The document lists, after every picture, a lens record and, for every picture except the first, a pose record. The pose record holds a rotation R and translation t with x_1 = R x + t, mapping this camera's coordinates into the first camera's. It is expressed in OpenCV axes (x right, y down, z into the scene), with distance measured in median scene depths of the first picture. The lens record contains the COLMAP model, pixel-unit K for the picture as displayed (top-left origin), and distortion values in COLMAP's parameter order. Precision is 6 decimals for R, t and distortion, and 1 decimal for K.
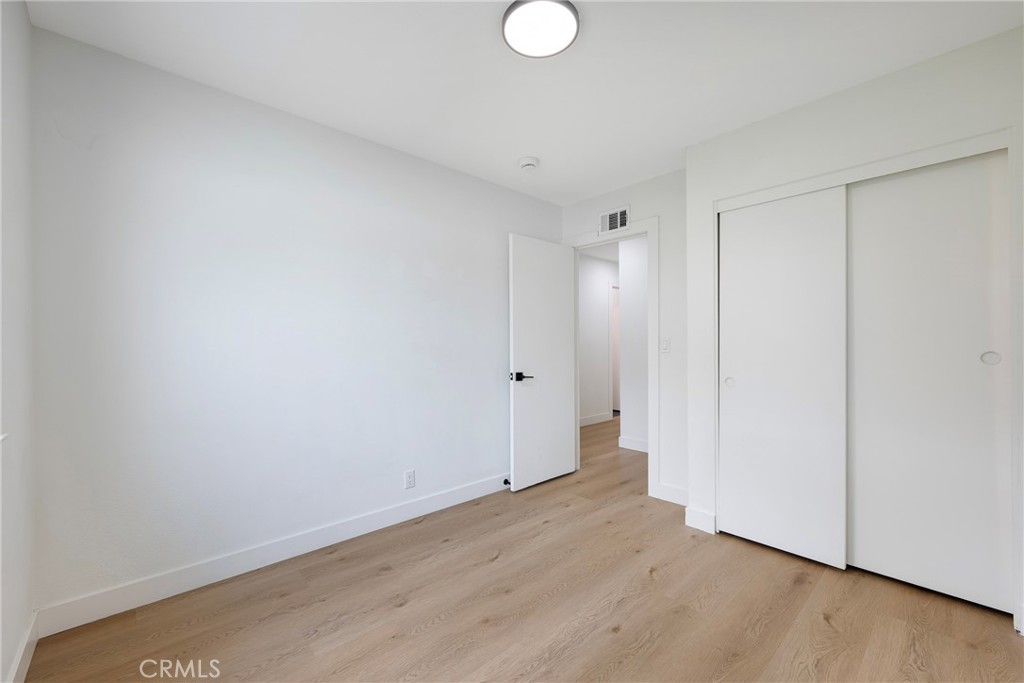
lens RADIAL K [[410.9, 0, 517.4], [0, 410.9, 339.5], [0, 0, 1]] dist [-0.002345, -0.000118]
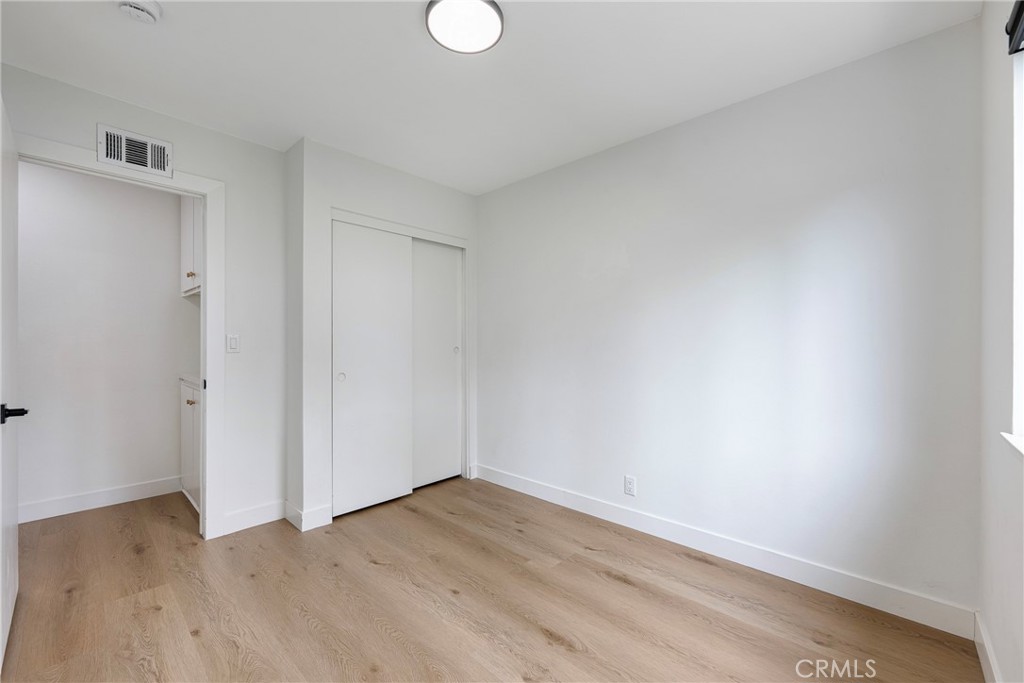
lens RADIAL K [[410.9, 0, 509.7], [0, 410.9, 340.1], [0, 0, 1]] dist [-0.002345, -0.000118]
pose [[-0.056068, 0.008739, 0.998389, -0.610205], [-0.012541, 0.999877, -0.009456, 0.009458], [-0.998348, -0.013051, -0.055952, 0.614391]]
